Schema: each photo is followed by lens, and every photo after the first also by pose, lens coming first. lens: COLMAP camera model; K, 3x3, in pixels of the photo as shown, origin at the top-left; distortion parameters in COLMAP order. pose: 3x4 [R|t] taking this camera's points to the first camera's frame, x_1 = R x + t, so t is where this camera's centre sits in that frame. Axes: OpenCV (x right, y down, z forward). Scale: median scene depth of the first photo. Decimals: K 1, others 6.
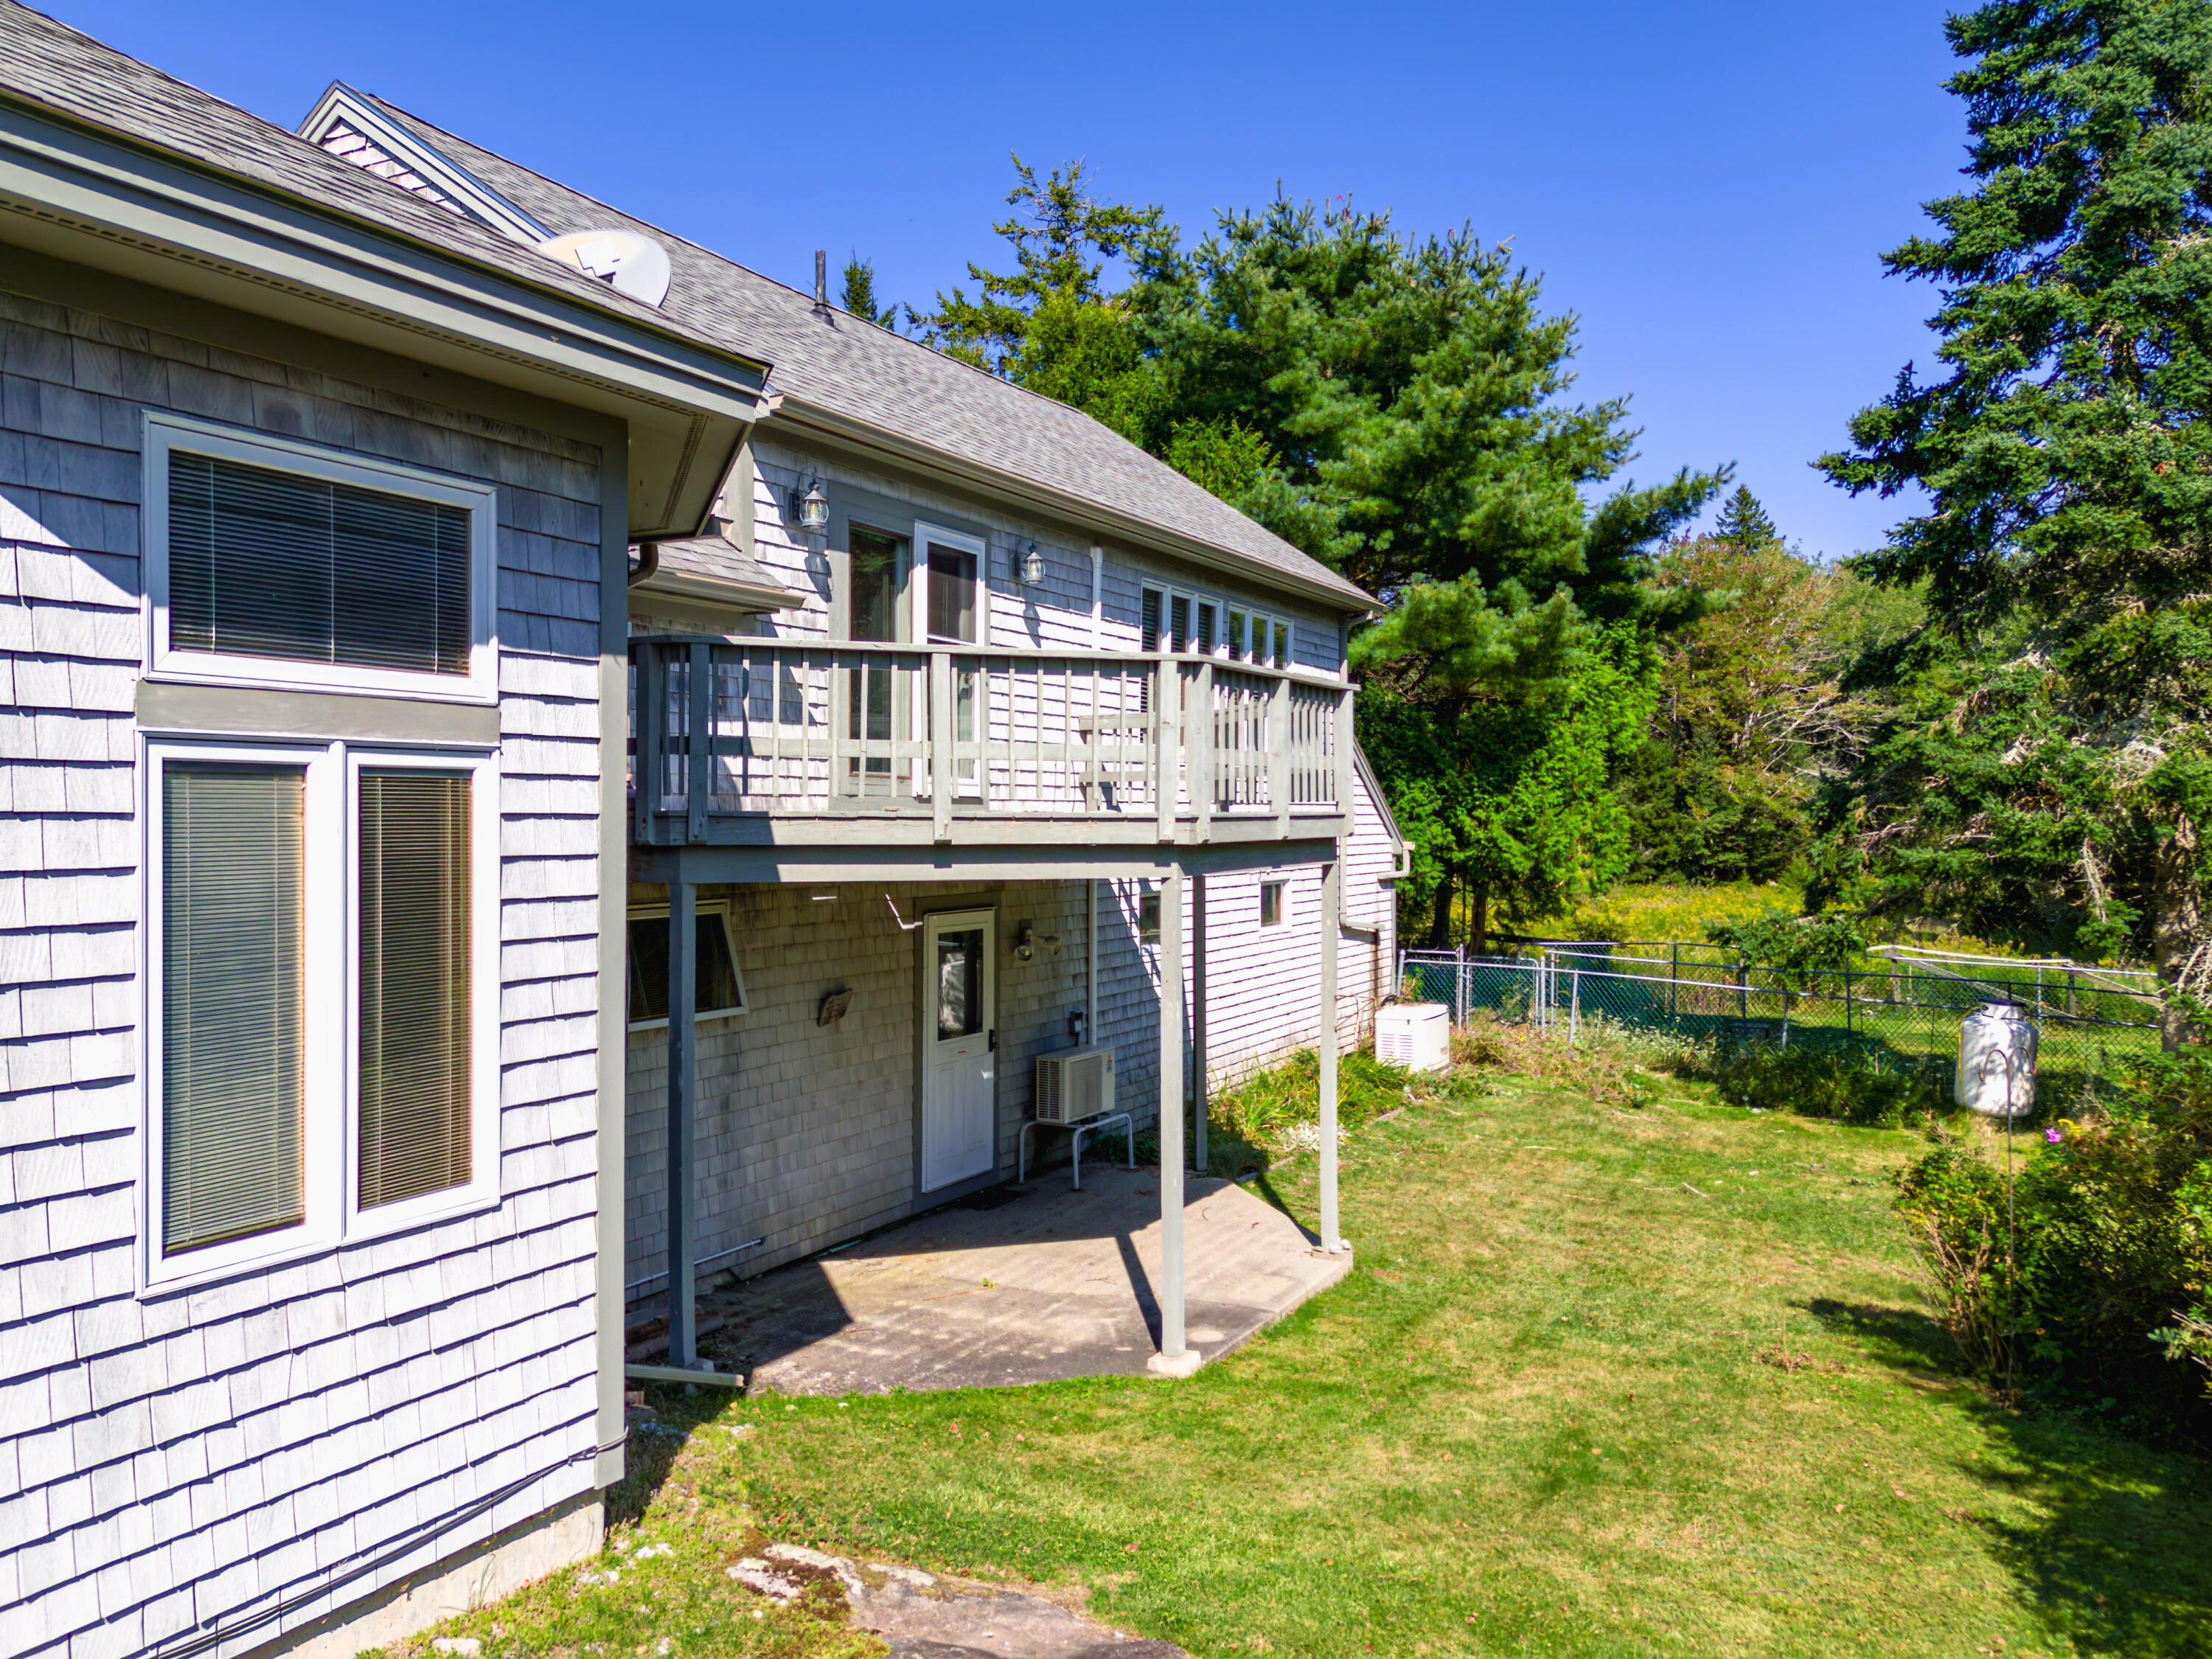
lens RADIAL K [[1649.4, 0, 1107.0], [0, 1649.4, 823.5], [0, 0, 1]] dist [0.068192, -0.102247]
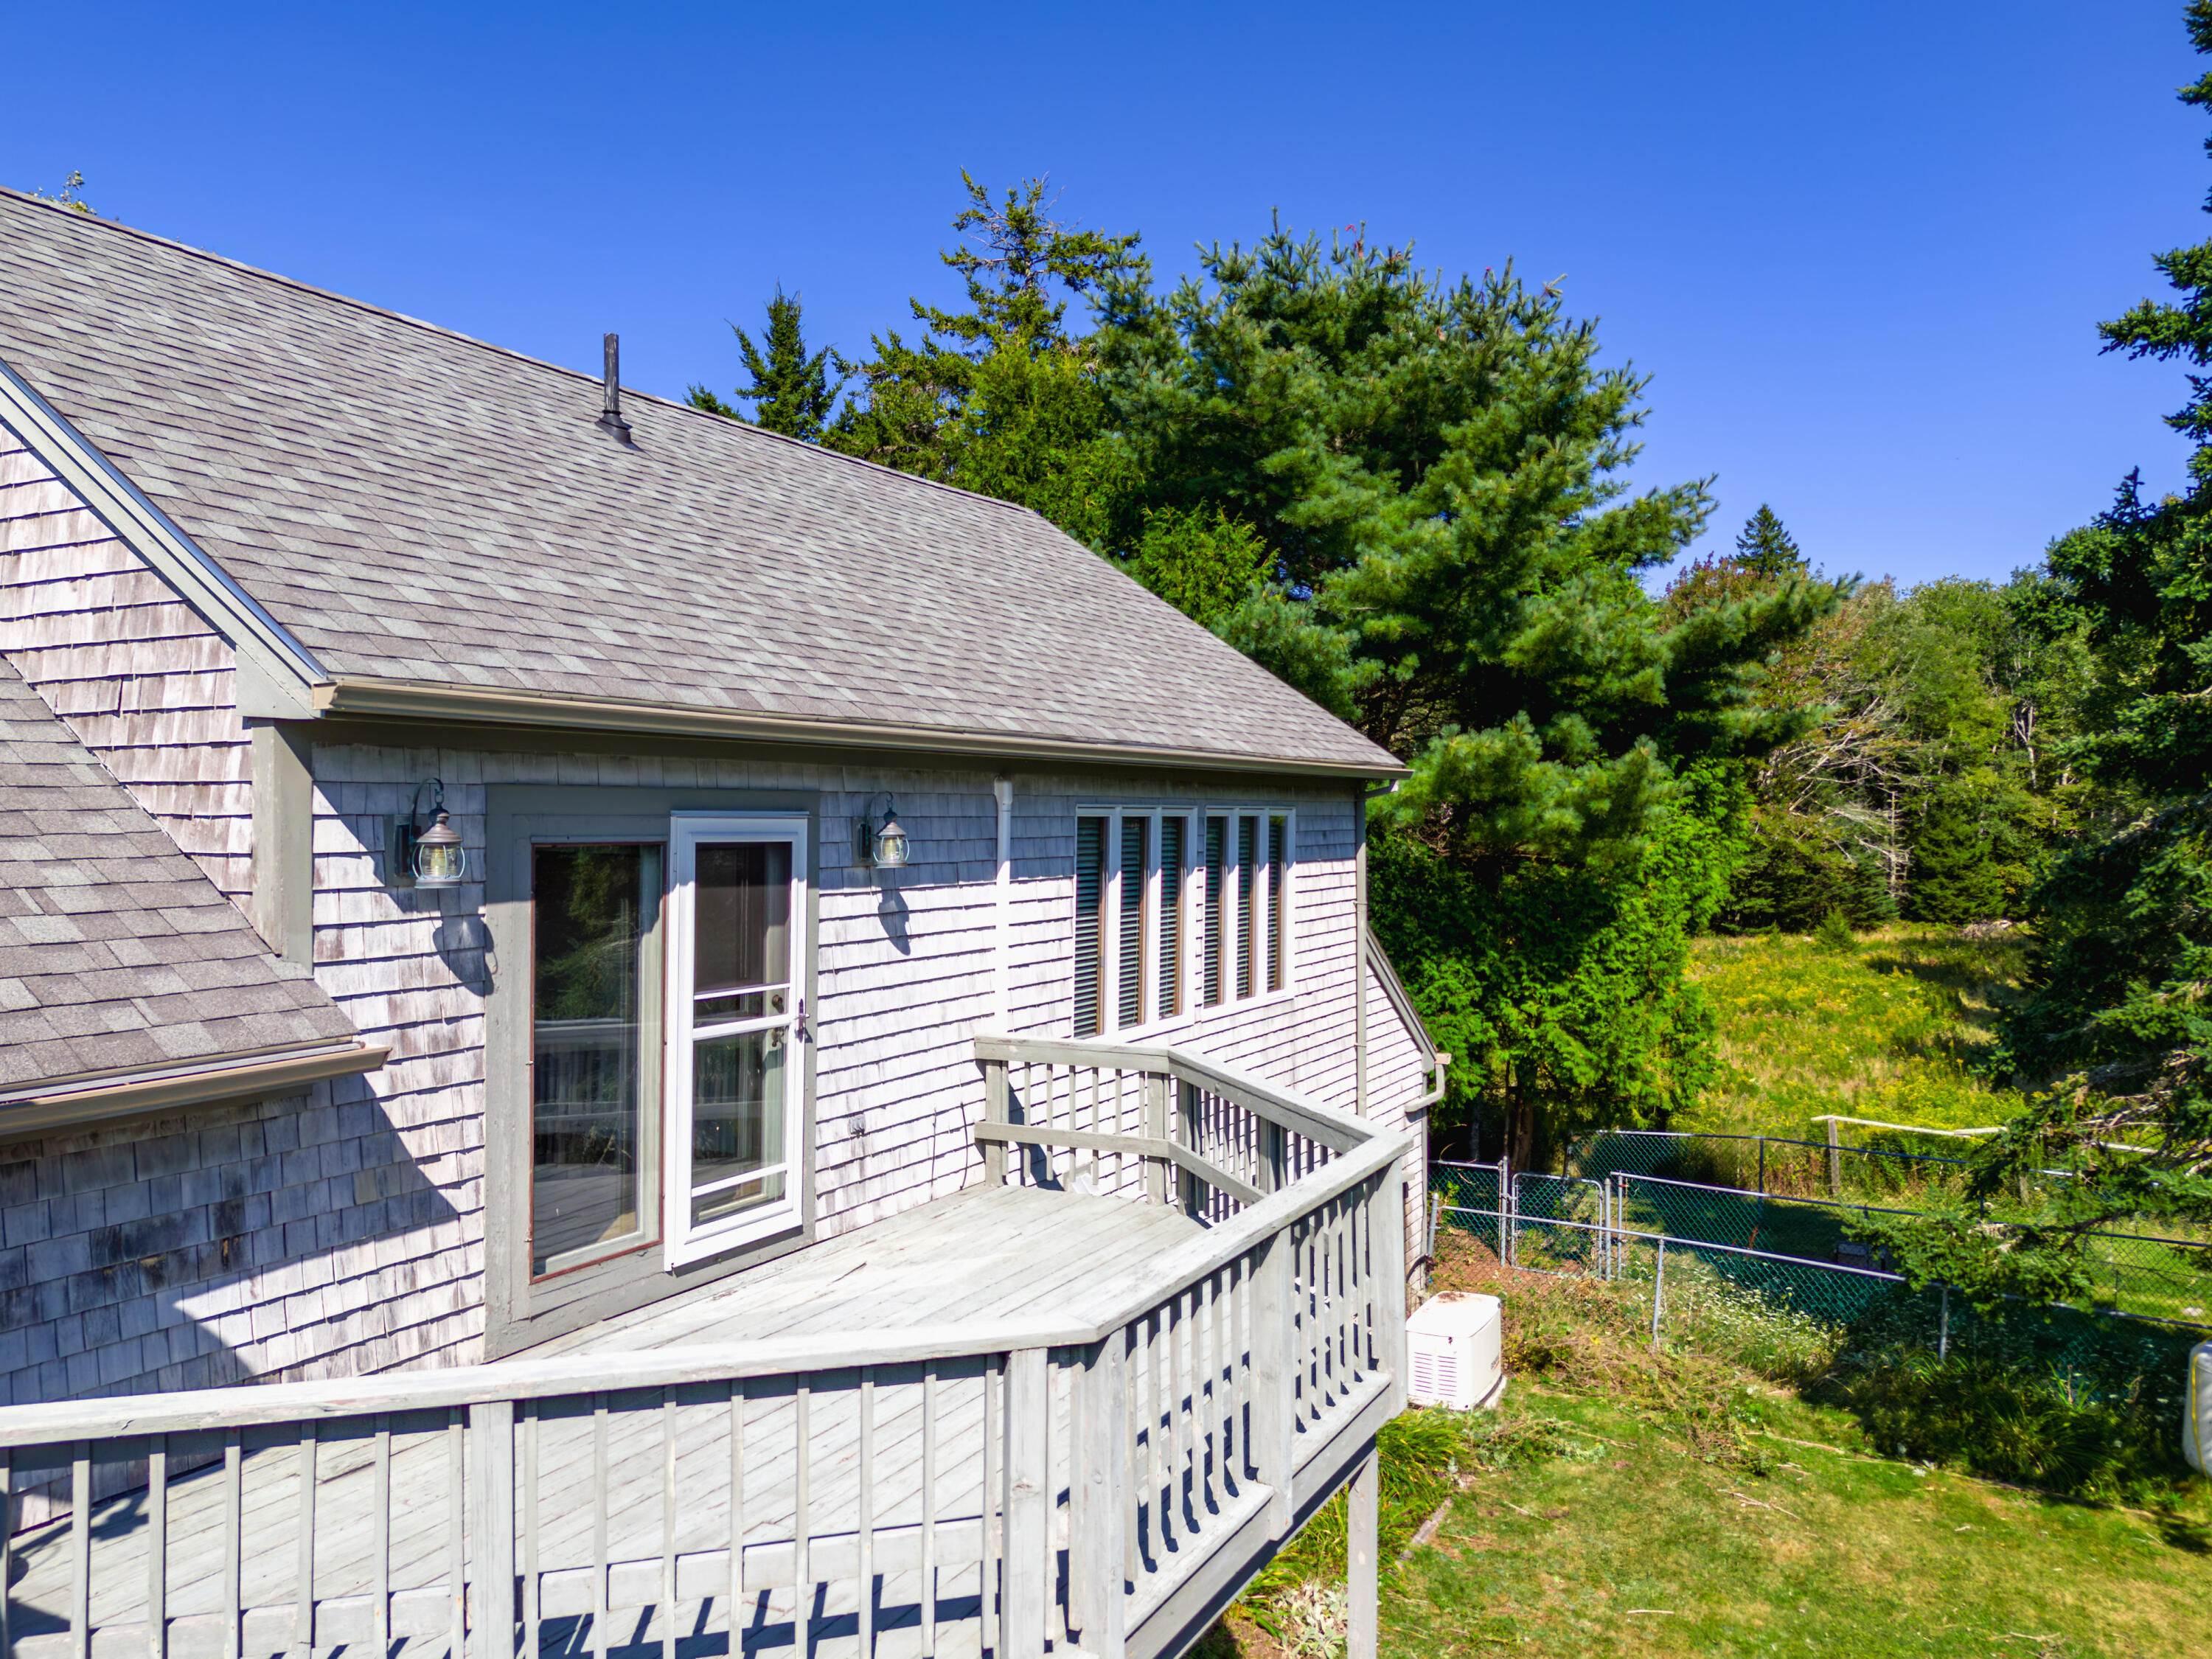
lens RADIAL K [[1646.6, 0, 1107.1], [0, 1646.6, 821.4], [0, 0, 1]] dist [0.065632, -0.086840]
pose [[0.999999, -0.001060, -0.000333, 0.024394], [0.001060, 0.999999, -0.000910, -0.100416], [0.000334, 0.000910, 1.000000, 0.220598]]
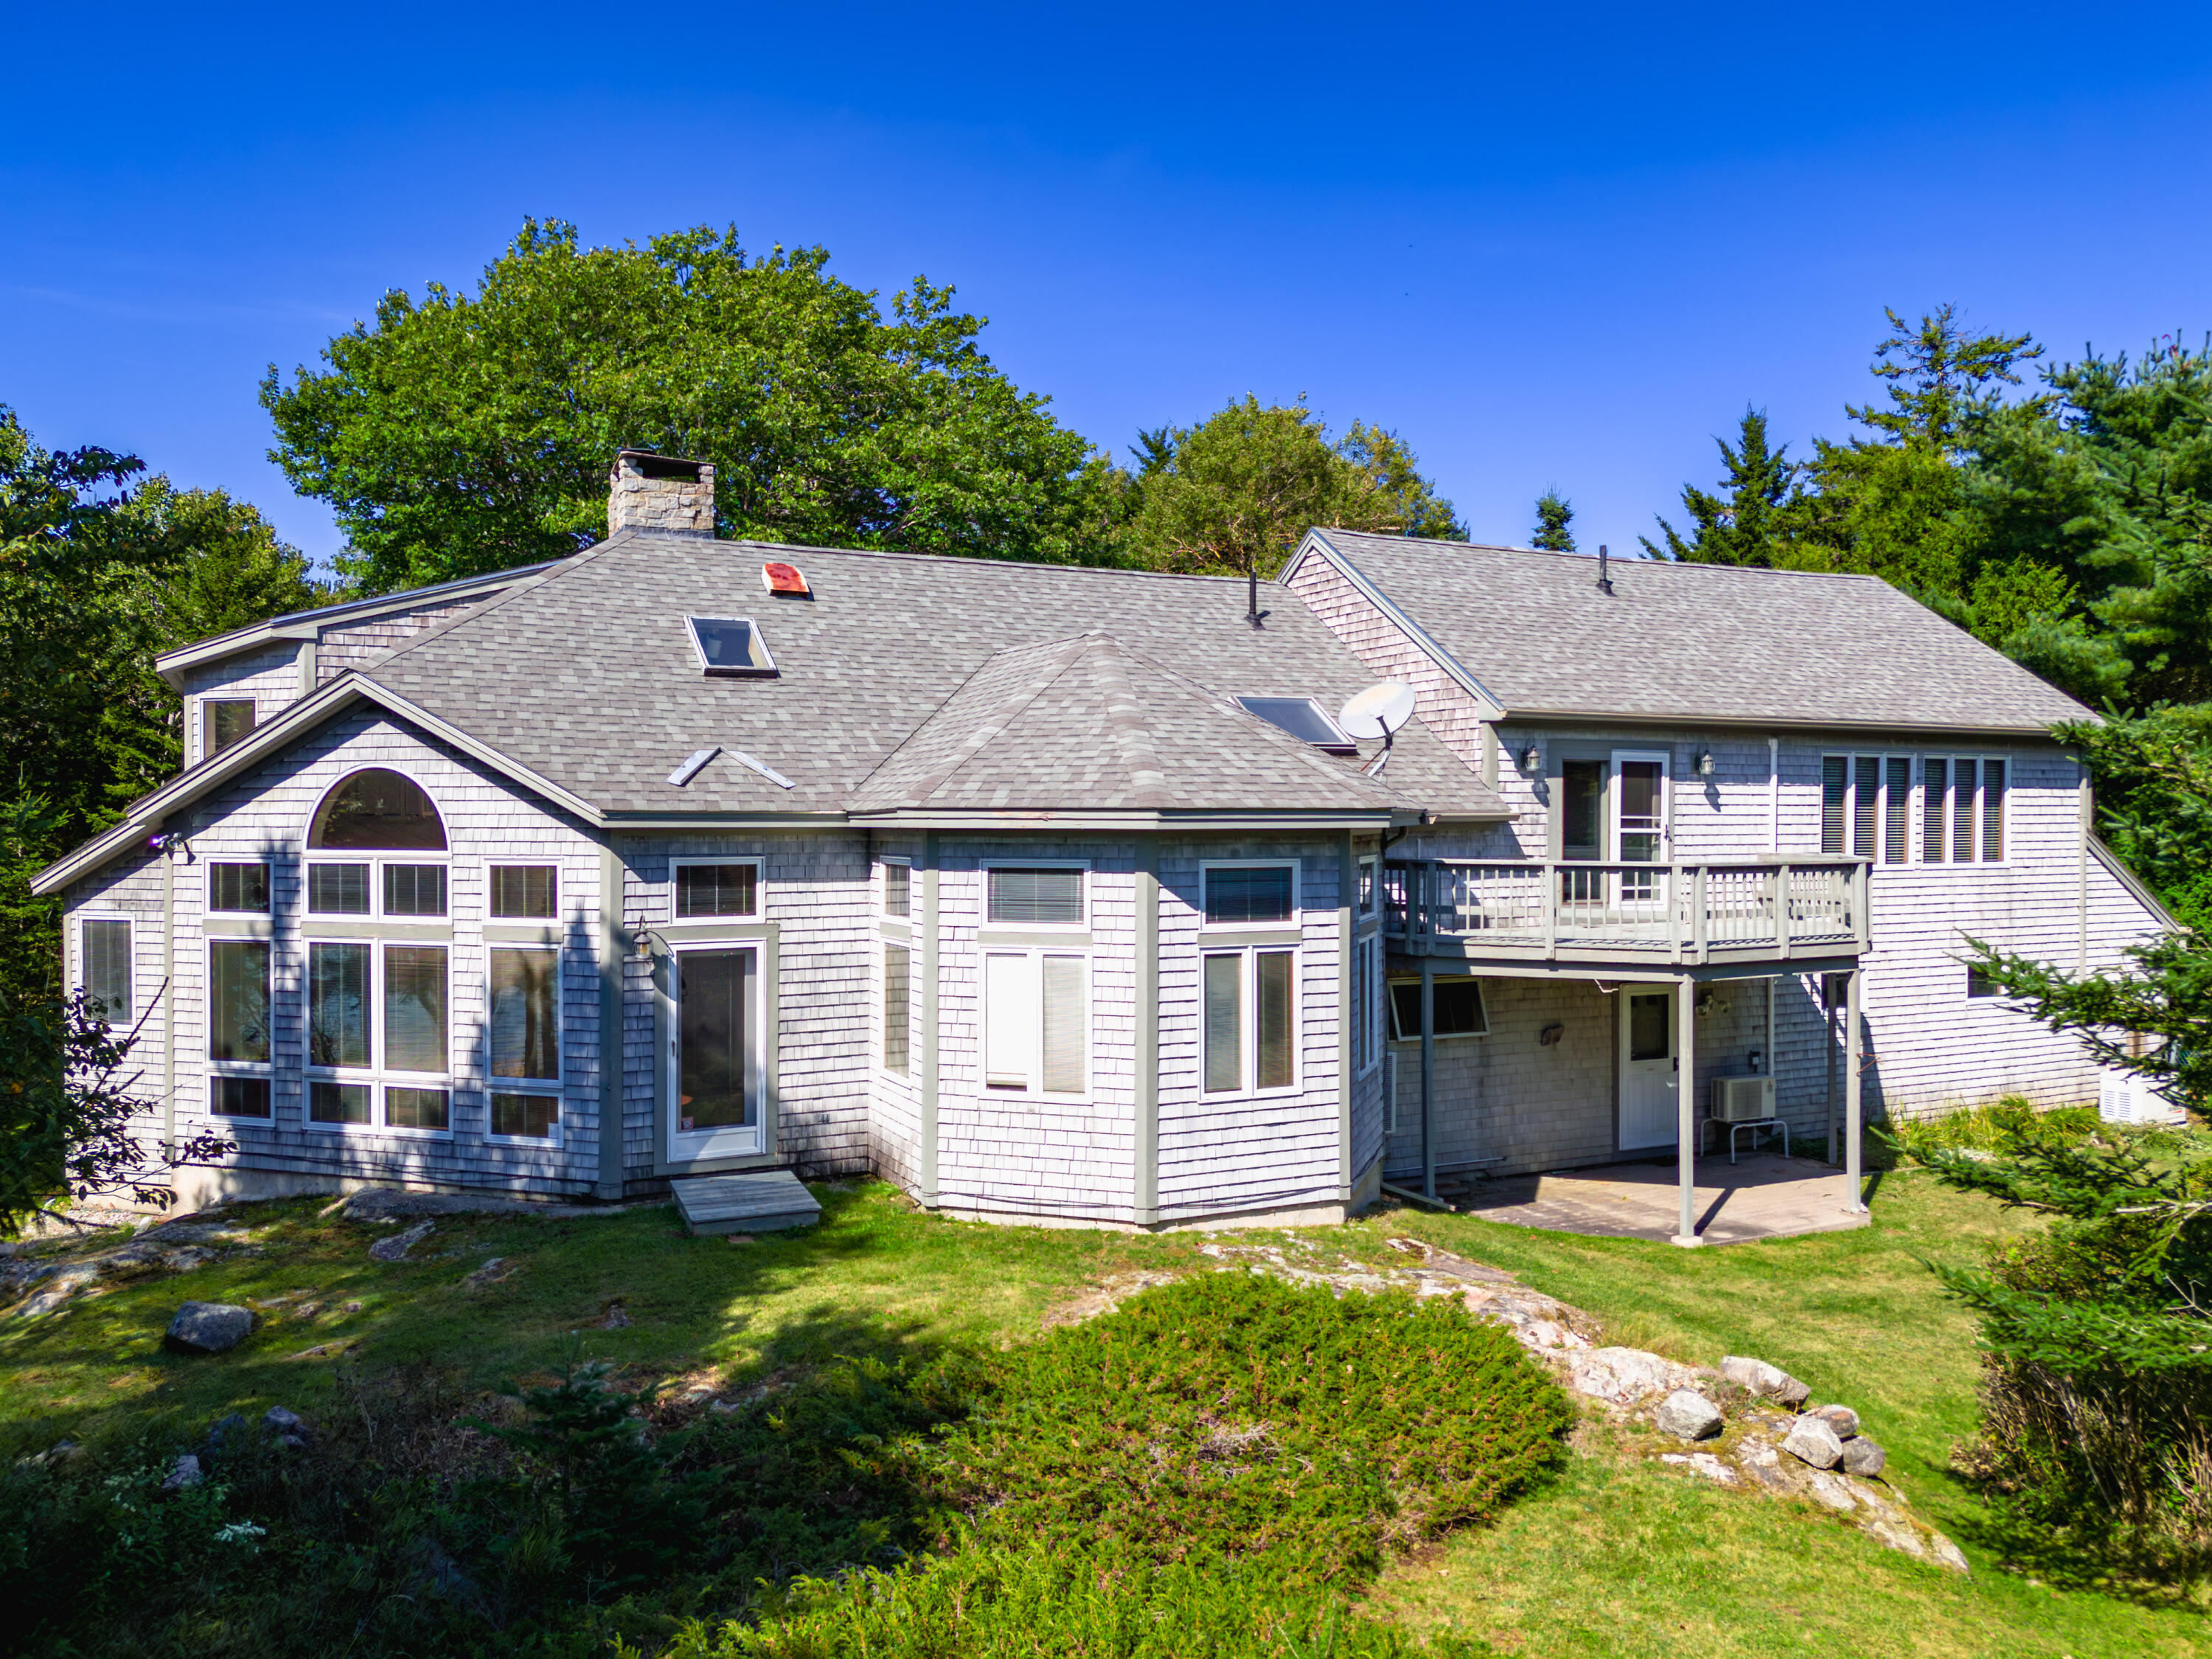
lens RADIAL K [[1653.3, 0, 1109.2], [0, 1653.3, 813.6], [0, 0, 1]] dist [0.072951, -0.099904]
pose [[0.816875, -0.000580, -0.576815, 0.248407], [-0.002608, 0.999986, -0.004700, -0.060940], [0.576809, 0.005344, 0.816861, -0.381566]]
